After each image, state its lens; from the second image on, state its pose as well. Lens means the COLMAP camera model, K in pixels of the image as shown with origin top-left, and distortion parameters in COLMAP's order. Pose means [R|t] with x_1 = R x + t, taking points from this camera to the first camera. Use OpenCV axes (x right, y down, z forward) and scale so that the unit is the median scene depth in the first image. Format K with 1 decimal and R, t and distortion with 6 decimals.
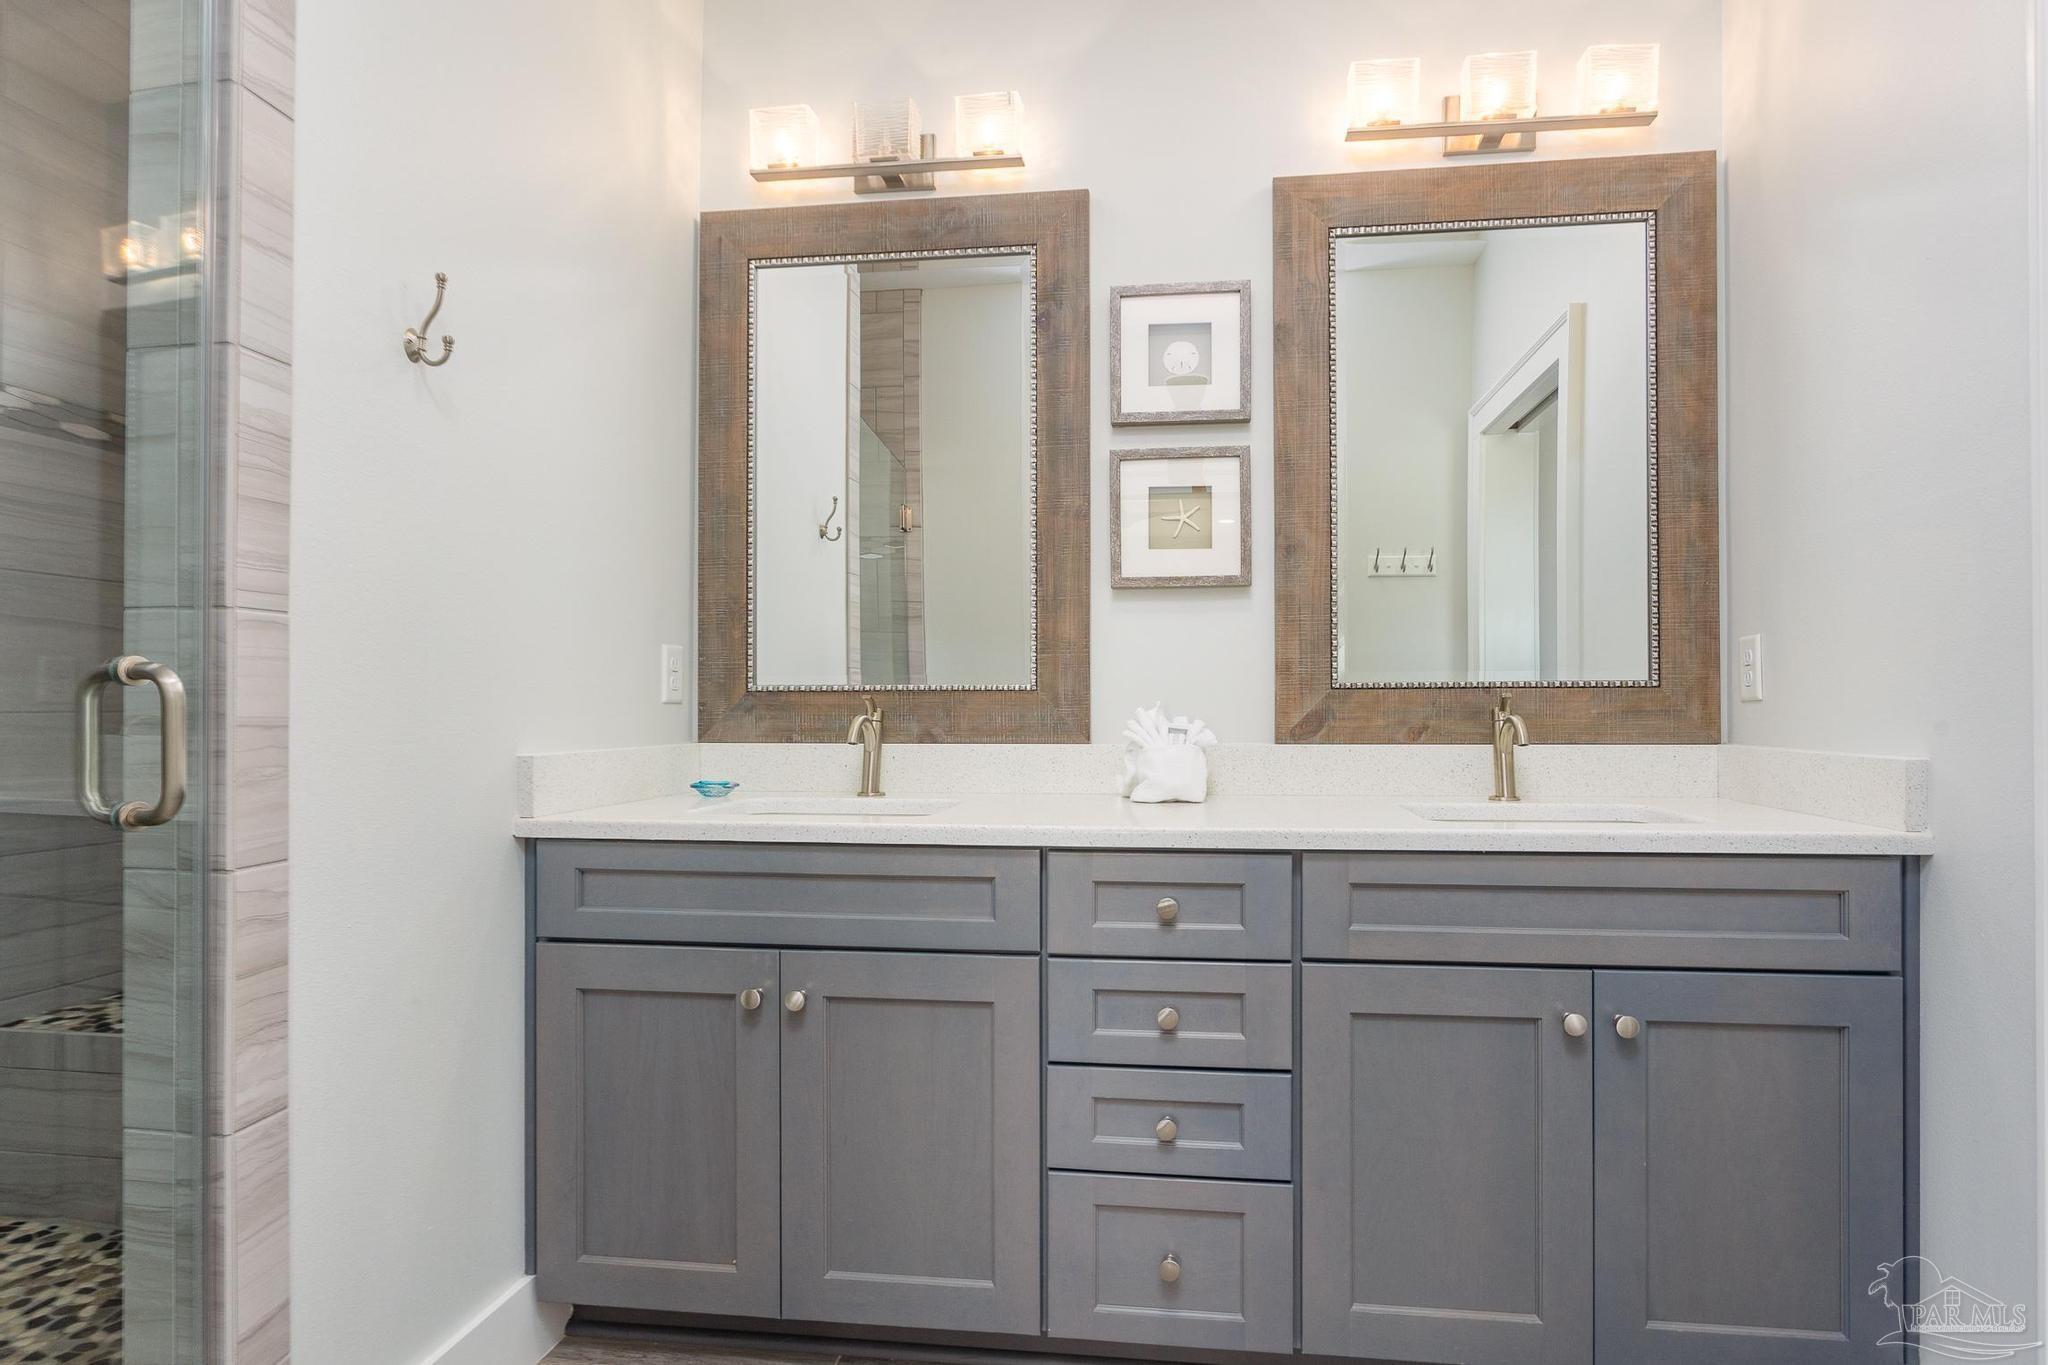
lens RADIAL K [[992.5, 0, 1025.1], [0, 992.5, 697.9], [0, 0, 1]] dist [-0.006750, 0.001446]
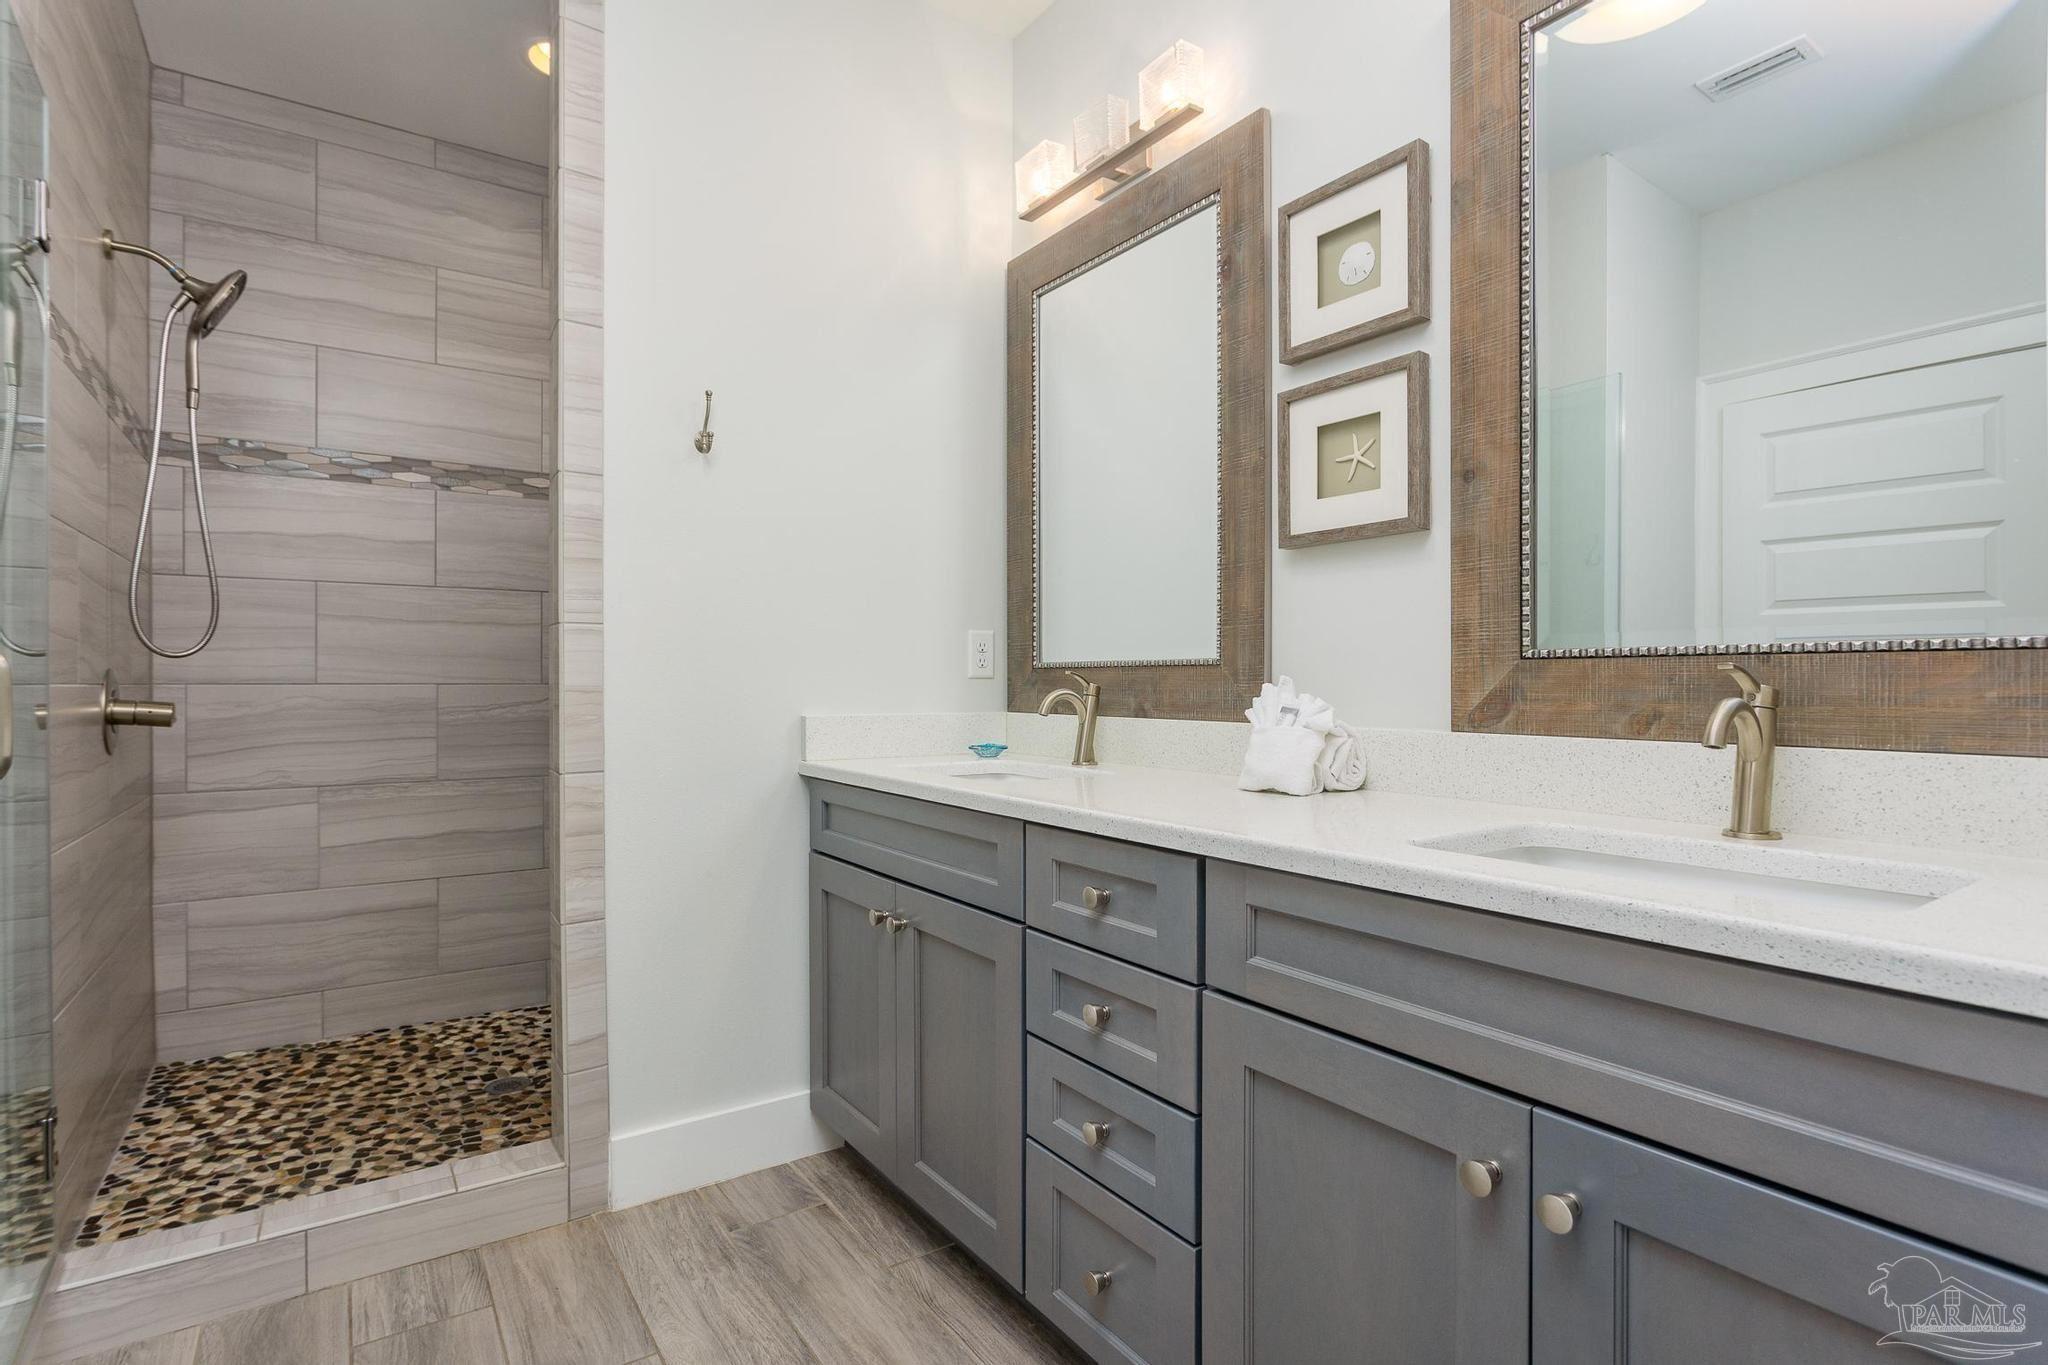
lens RADIAL K [[992.5, 0, 1117.8], [0, 992.5, 681.3], [0, 0, 1]] dist [-0.006750, 0.001446]
pose [[0.686253, 0.002958, -0.727357, 0.634198], [0.002569, 0.999976, 0.006491, 0.001793], [0.727359, -0.006323, 0.686228, 0.286108]]
